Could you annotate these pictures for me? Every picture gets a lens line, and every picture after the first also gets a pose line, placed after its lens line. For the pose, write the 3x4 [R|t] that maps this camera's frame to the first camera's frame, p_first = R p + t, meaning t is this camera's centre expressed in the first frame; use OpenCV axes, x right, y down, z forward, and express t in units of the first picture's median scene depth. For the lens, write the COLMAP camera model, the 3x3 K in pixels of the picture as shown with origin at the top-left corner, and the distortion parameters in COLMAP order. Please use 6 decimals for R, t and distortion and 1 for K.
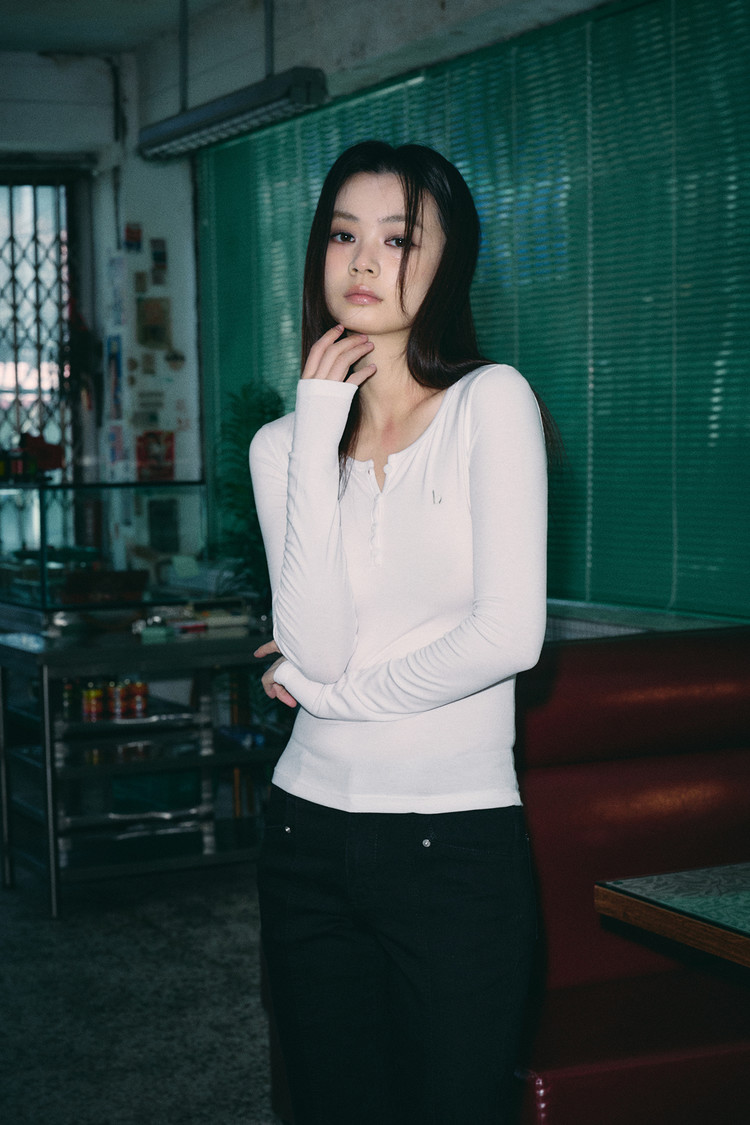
lens RADIAL K [[2171.1, 0, 364.3], [0, 2171.1, 556.8], [0, 0, 1]] dist [0.022104, -0.070967]
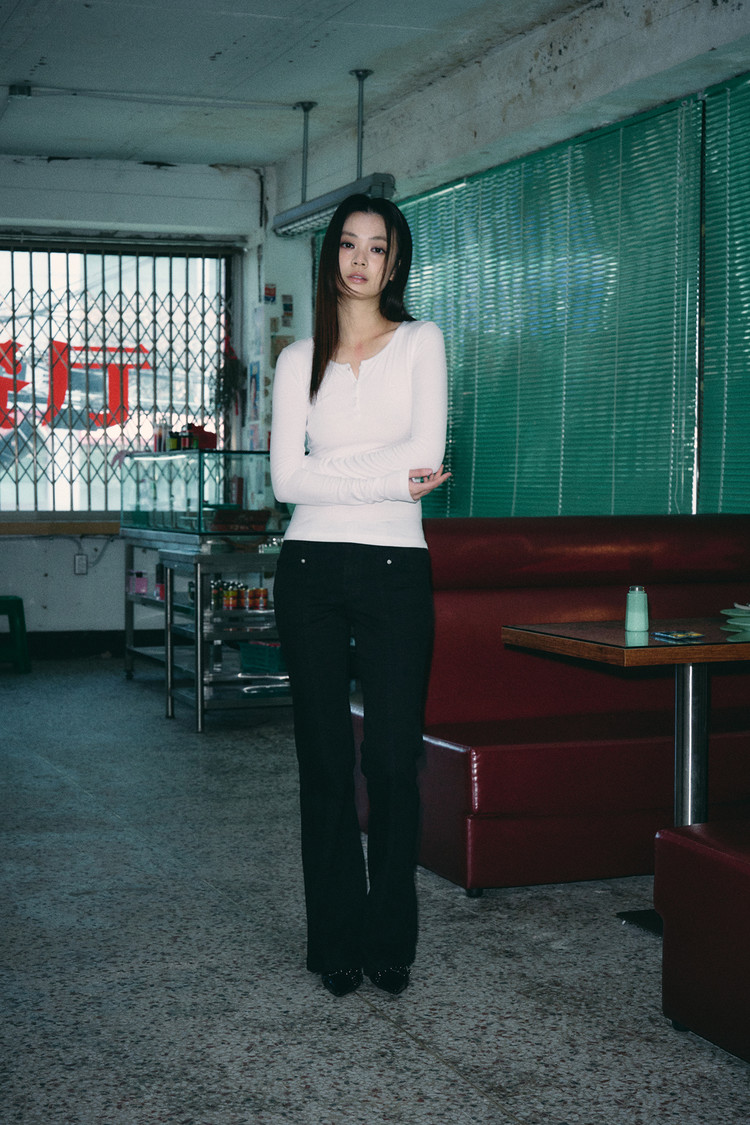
lens RADIAL K [[1776.0, 0, 375.0], [0, 1776.0, 562.5], [0, 0, 1]] dist [0.027405, 0.051276]
pose [[0.998213, 0.029914, -0.051736, 0.030341], [-0.030760, 0.999405, -0.015626, 0.049188], [0.051237, 0.017190, 0.998539, -0.175741]]
